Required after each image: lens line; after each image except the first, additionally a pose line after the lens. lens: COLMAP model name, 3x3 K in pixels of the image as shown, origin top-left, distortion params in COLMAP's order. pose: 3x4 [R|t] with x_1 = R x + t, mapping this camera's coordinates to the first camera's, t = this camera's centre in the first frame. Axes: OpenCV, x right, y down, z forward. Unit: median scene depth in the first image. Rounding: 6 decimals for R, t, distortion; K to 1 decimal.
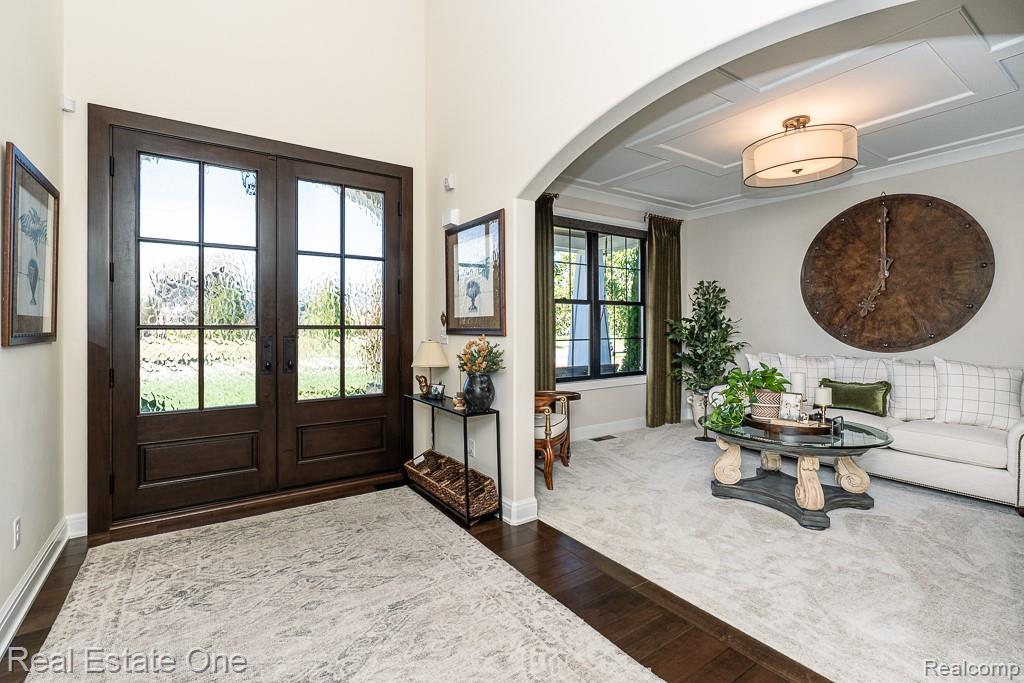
lens RADIAL K [[472.1, 0, 509.4], [0, 472.1, 314.1], [0, 0, 1]] dist [-0.002093, -0.000680]
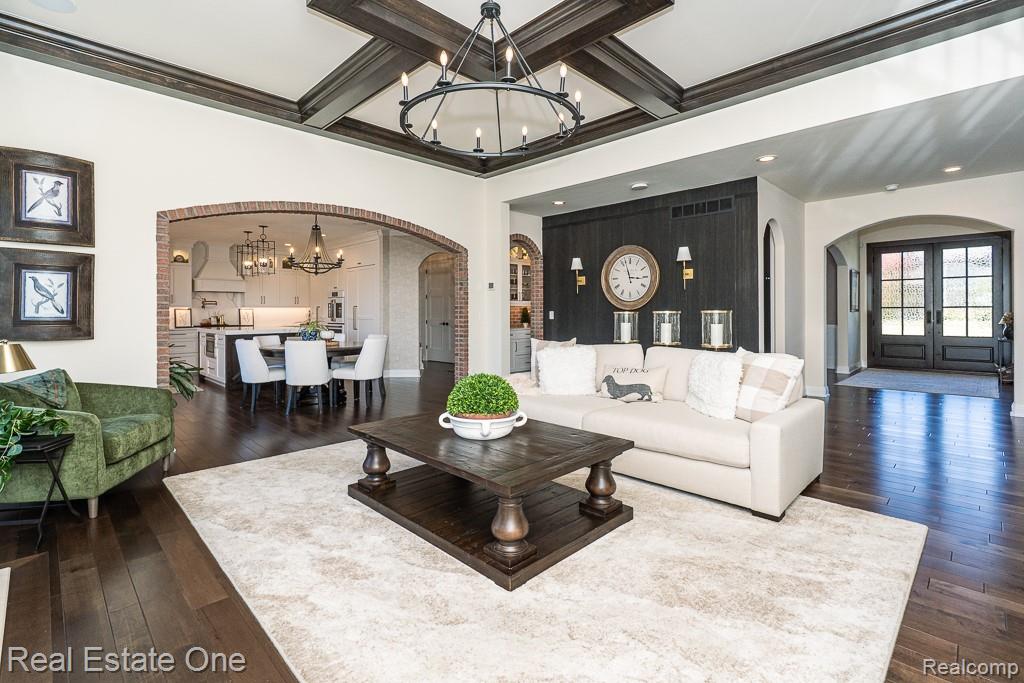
lens RADIAL K [[472.1, 0, 509.4], [0, 472.1, 314.1], [0, 0, 1]] dist [-0.002093, -0.000680]
pose [[0.173512, 0.012919, -0.984747, 1.502708], [0.031633, 0.999325, 0.018684, -0.057988], [0.984324, -0.034393, 0.172986, -1.588285]]
